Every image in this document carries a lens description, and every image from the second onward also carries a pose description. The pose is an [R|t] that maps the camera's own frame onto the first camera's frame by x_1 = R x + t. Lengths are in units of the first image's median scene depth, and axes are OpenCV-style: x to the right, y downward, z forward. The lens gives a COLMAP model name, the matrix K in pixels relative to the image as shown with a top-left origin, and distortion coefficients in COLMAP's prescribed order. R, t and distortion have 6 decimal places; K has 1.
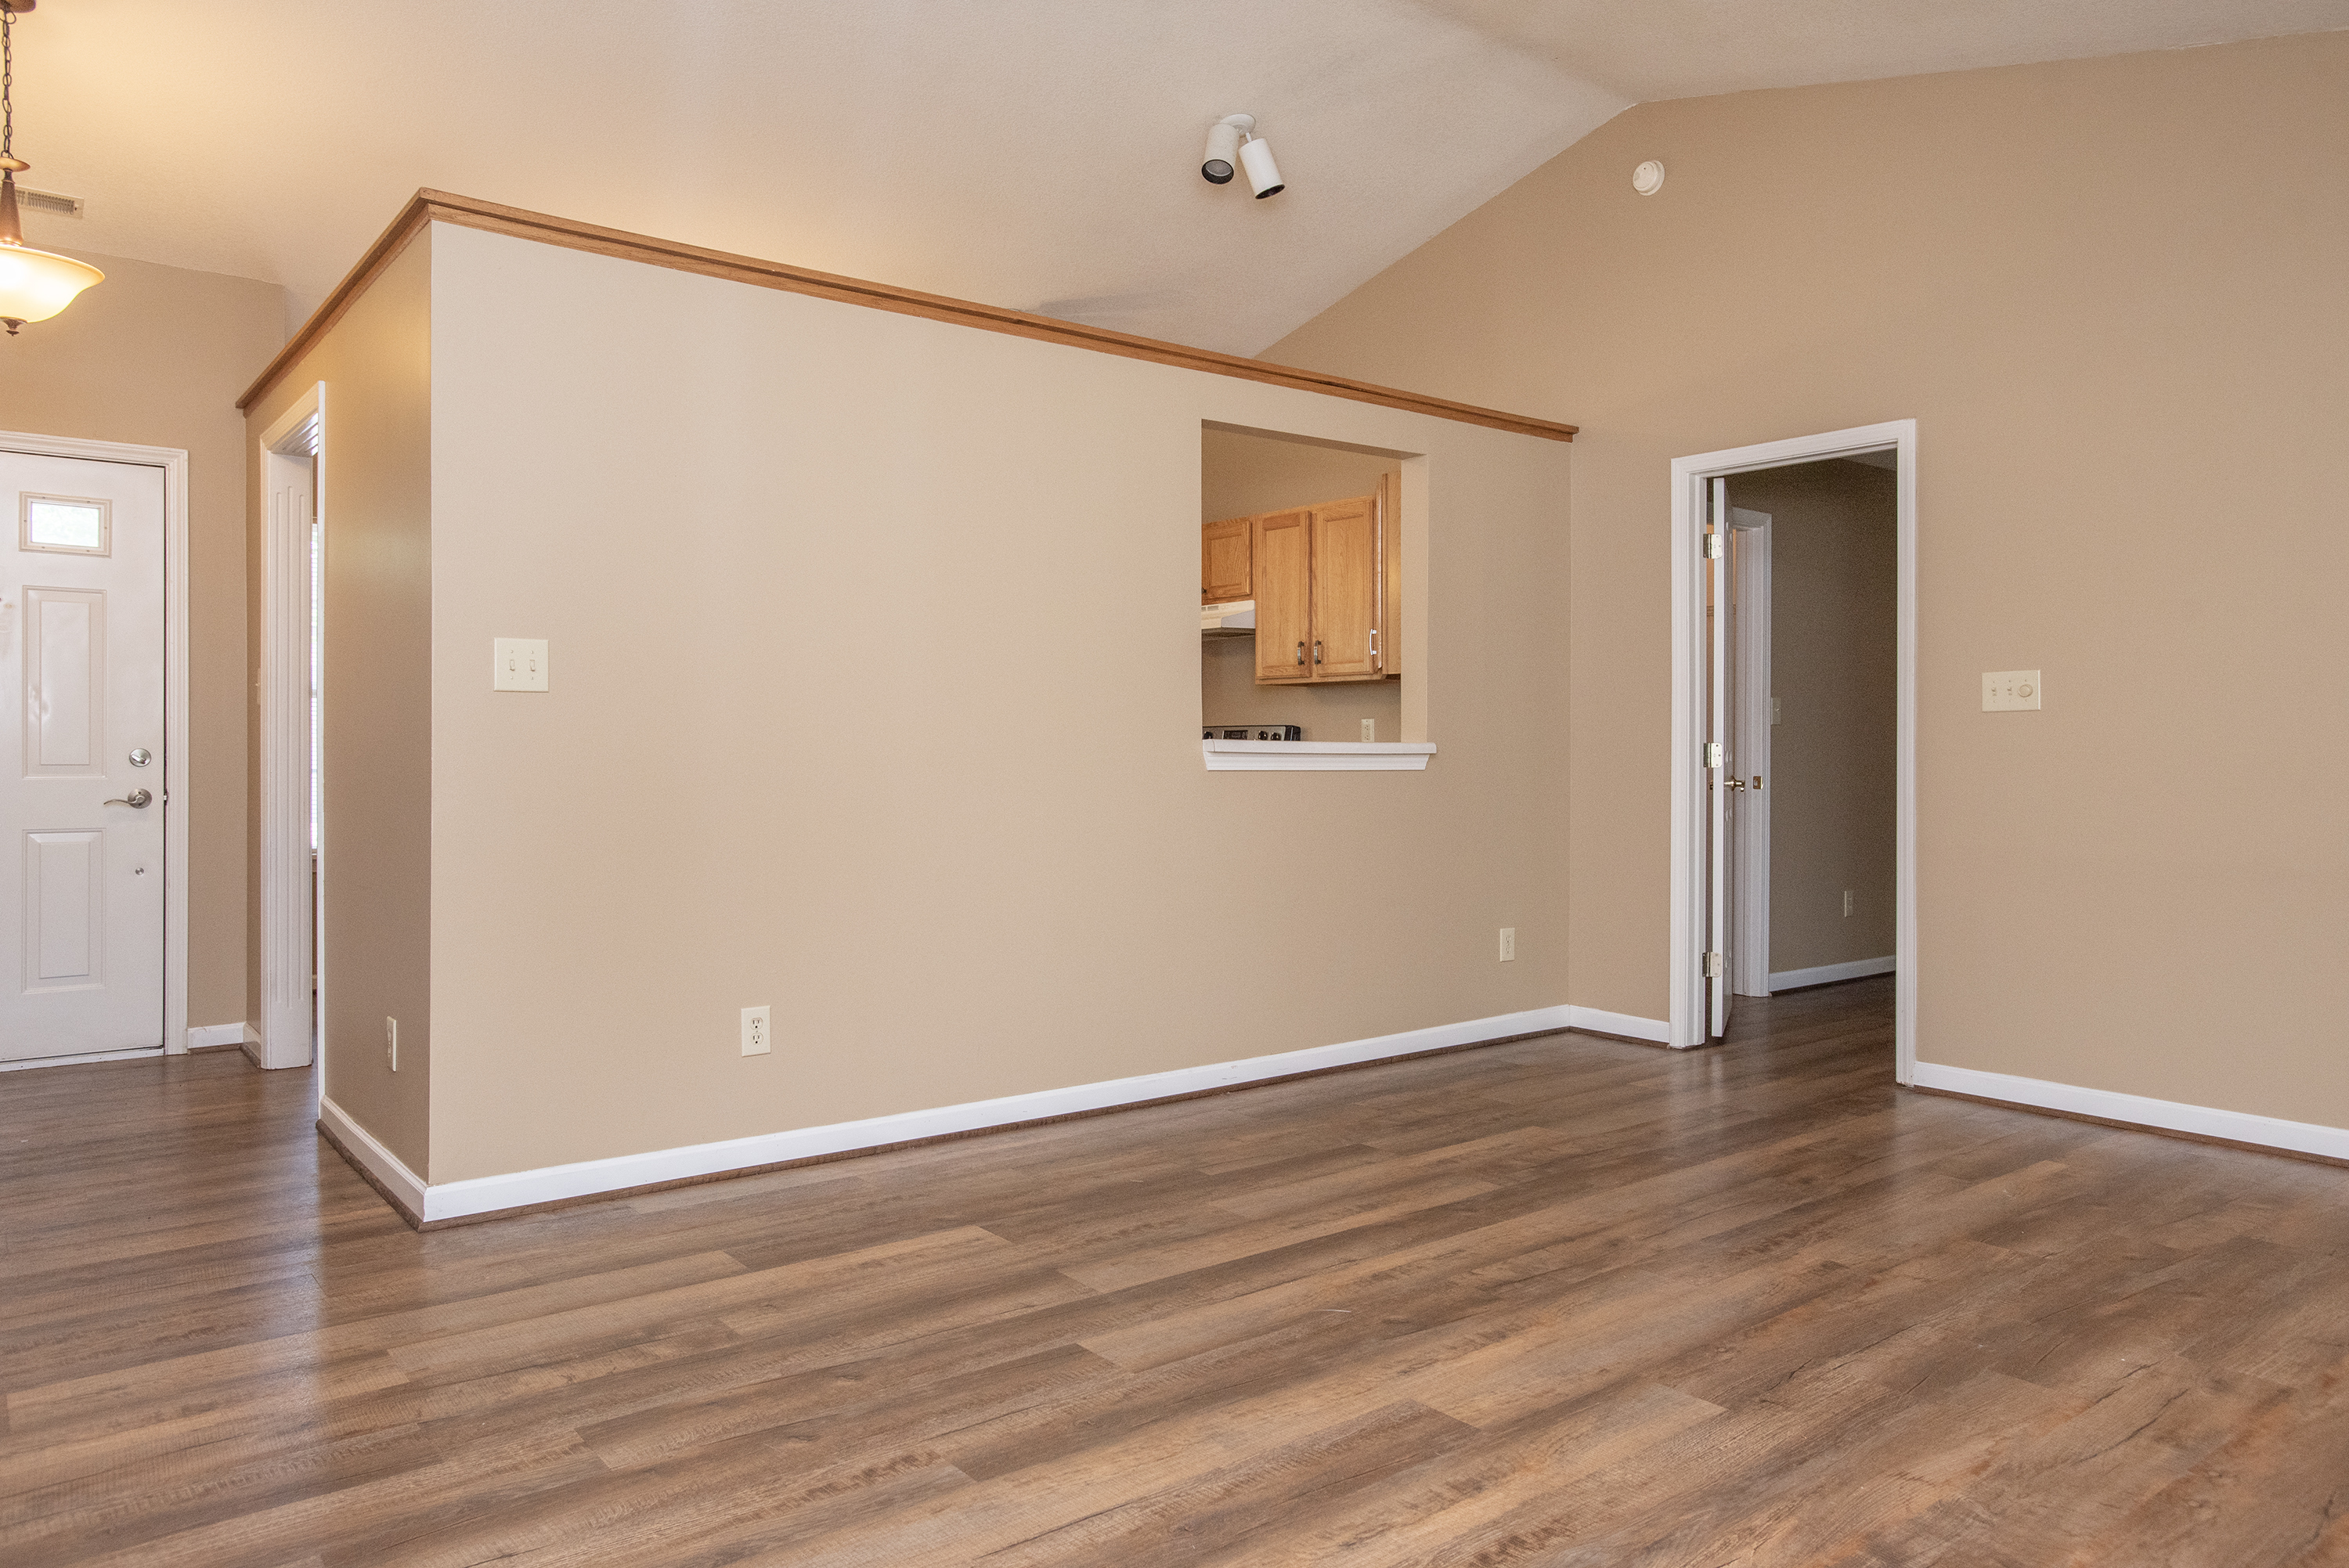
lens RADIAL K [[1543.7, 0, 1126.9], [0, 1543.7, 753.4], [0, 0, 1]] dist [-0.056615, 0.083446]
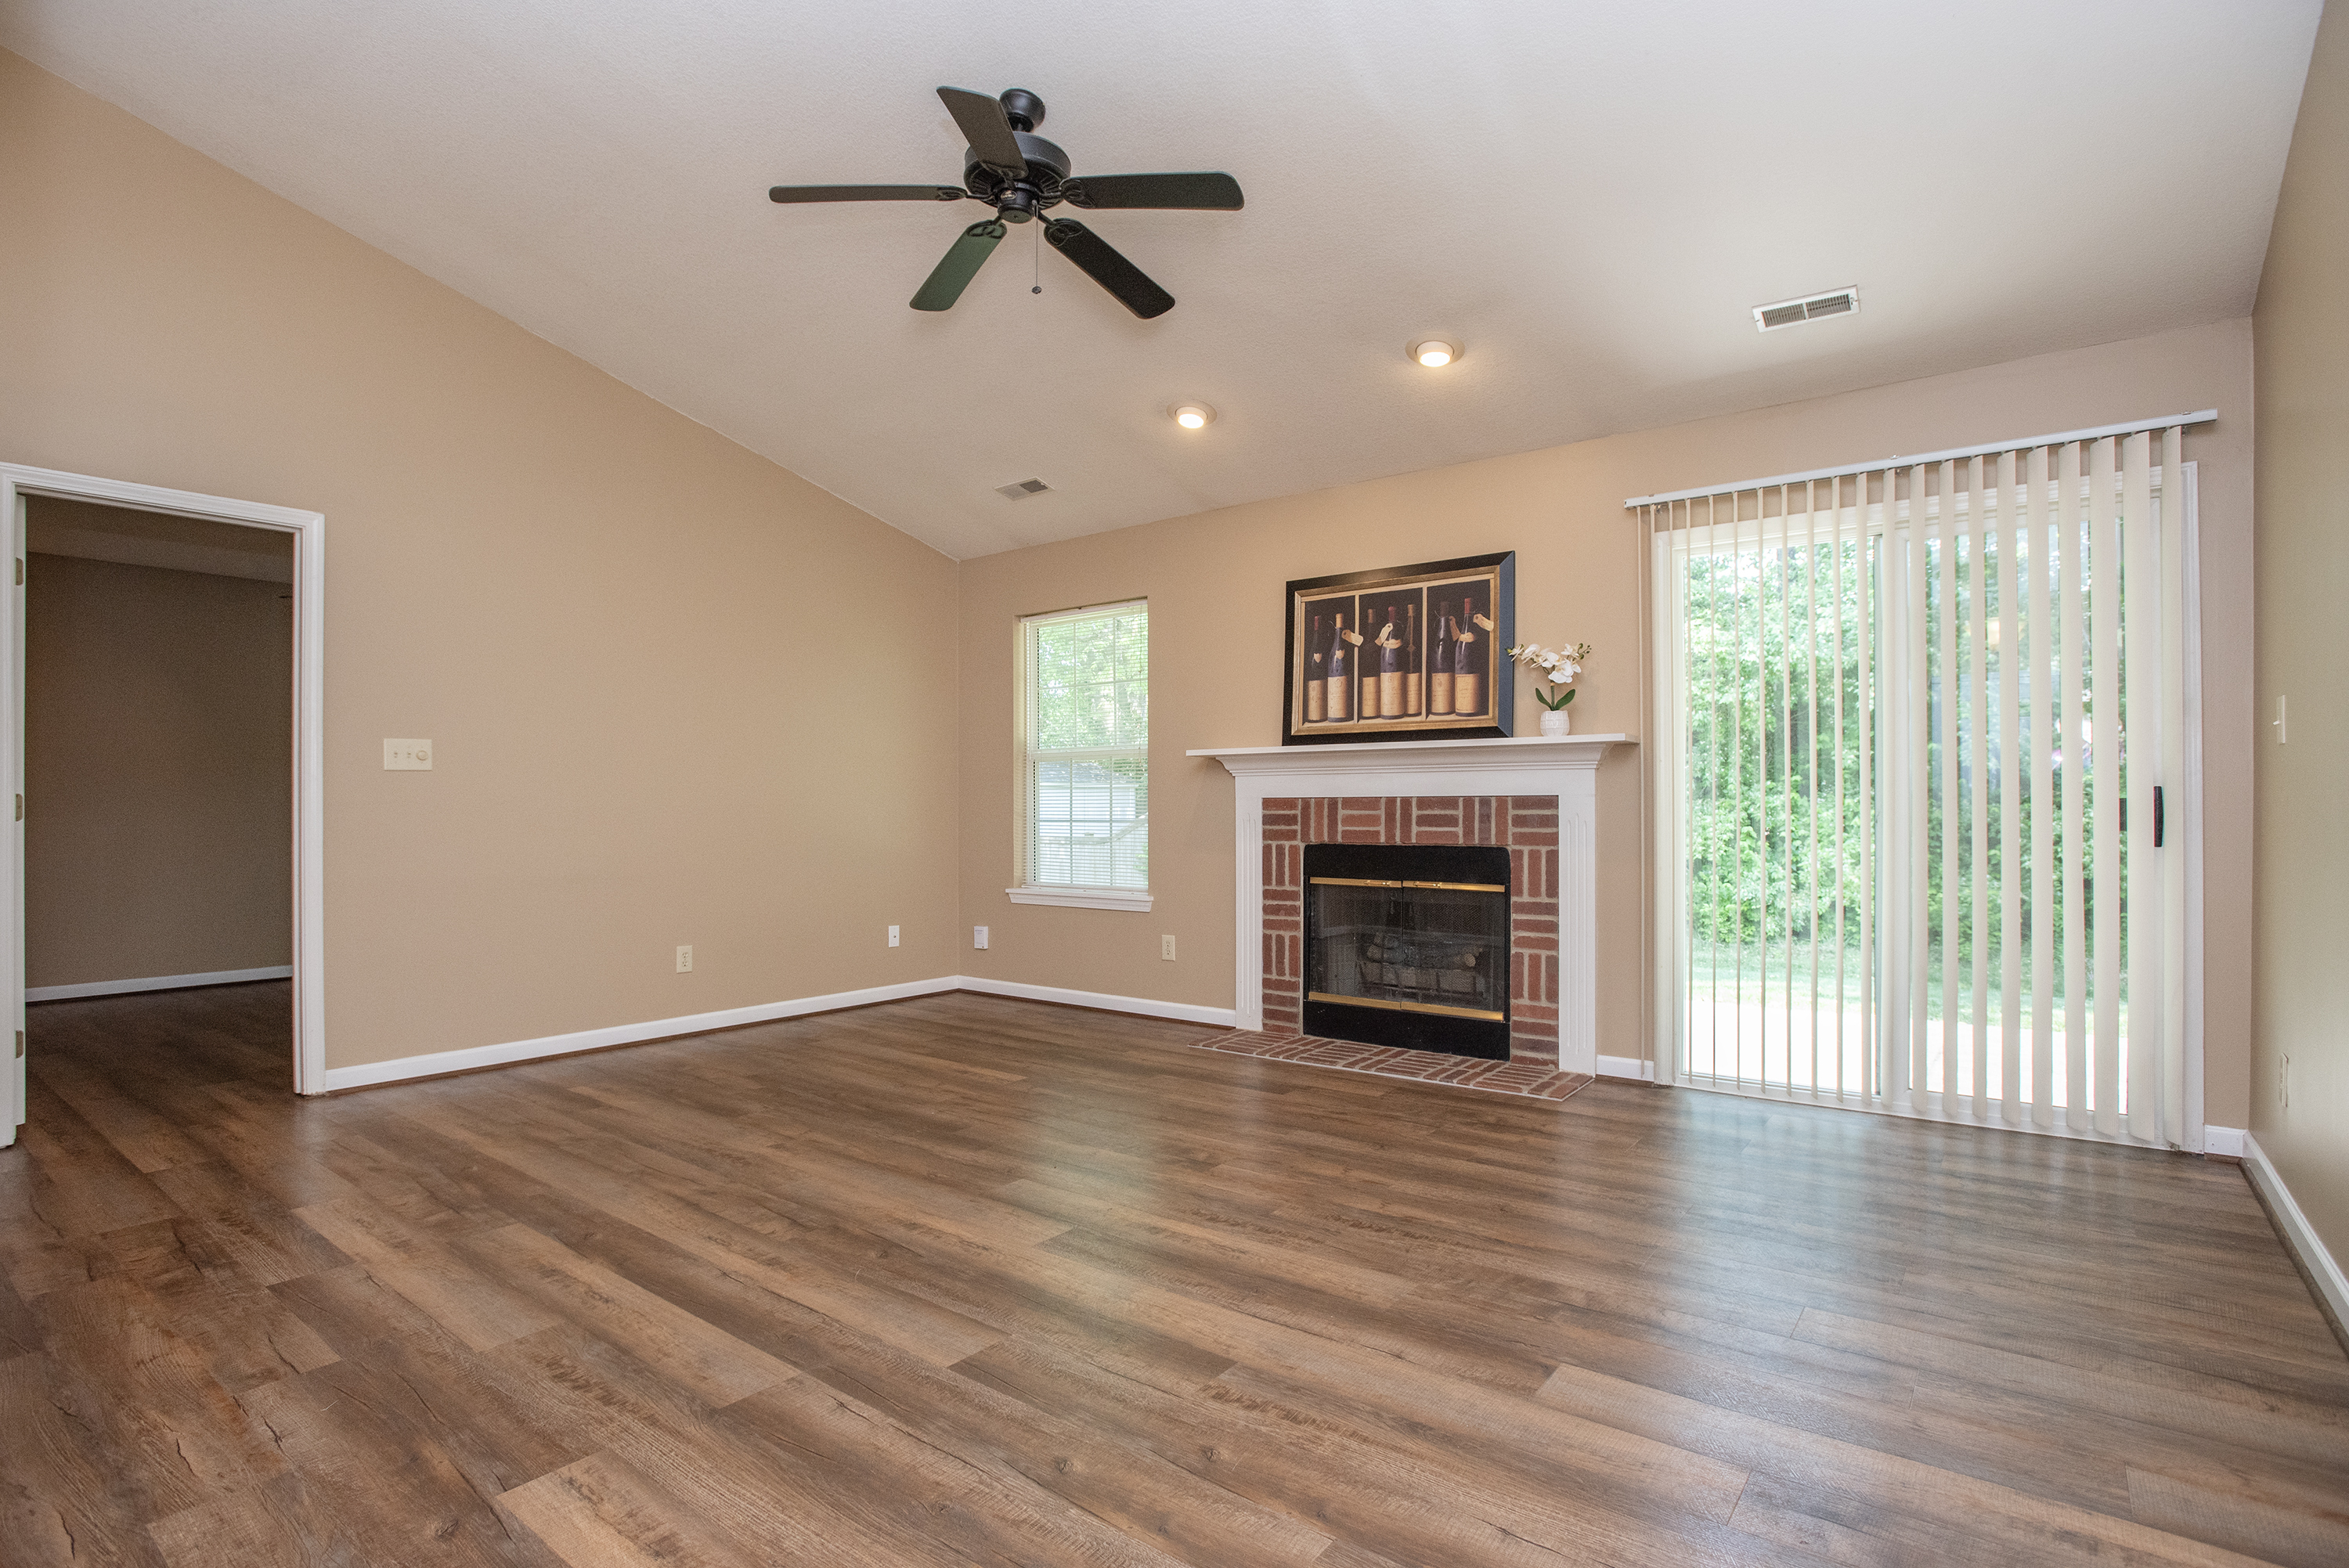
lens RADIAL K [[1164.6, 0, 1174.5], [0, 1164.6, 784.0], [0, 0, 1]] dist [-0.068556, 0.018804]
pose [[-0.260276, 0.016382, 0.965395, -0.679228], [0.005733, 0.999865, -0.015421, 0.002364], [-0.965517, 0.001521, -0.260335, 0.864872]]
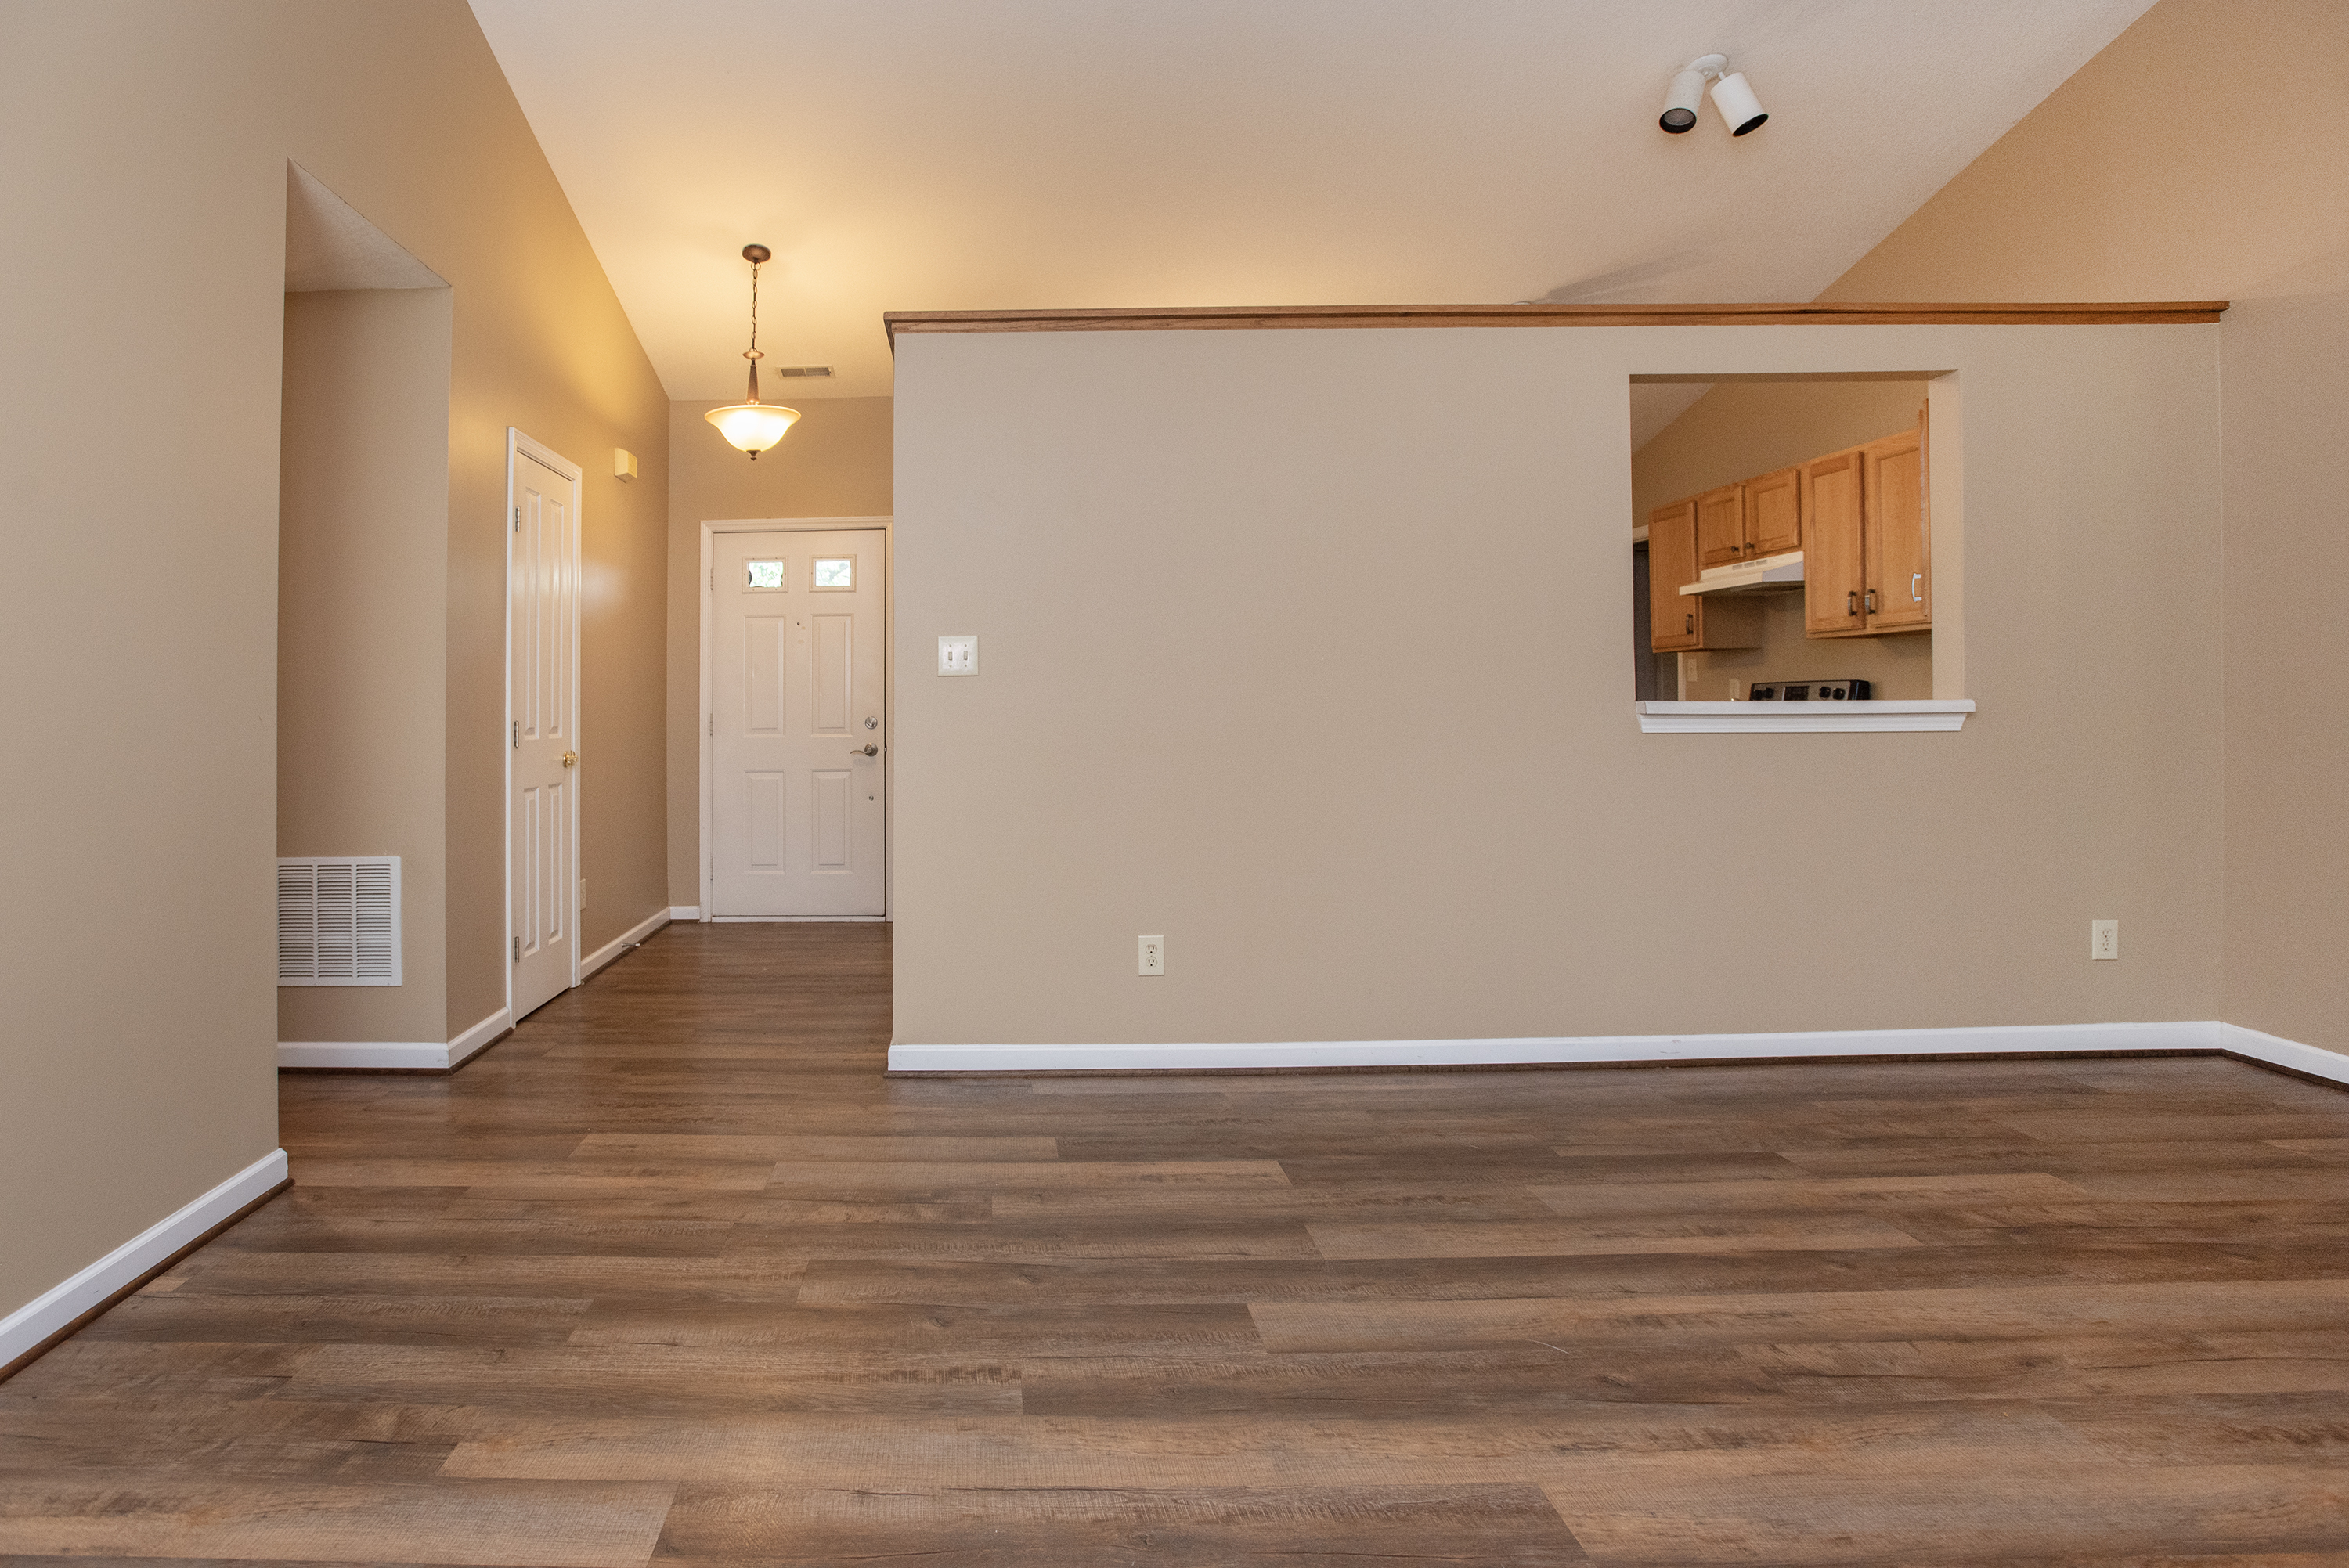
lens RADIAL K [[1190.4, 0, 958.4], [0, 1190.4, 704.4], [0, 0, 1]] dist [-0.058624, 0.015964]
pose [[0.779375, -0.014547, -0.626389, 0.256635], [0.012554, 0.999892, -0.007602, -0.010189], [0.626432, -0.001939, 0.779474, 0.222797]]
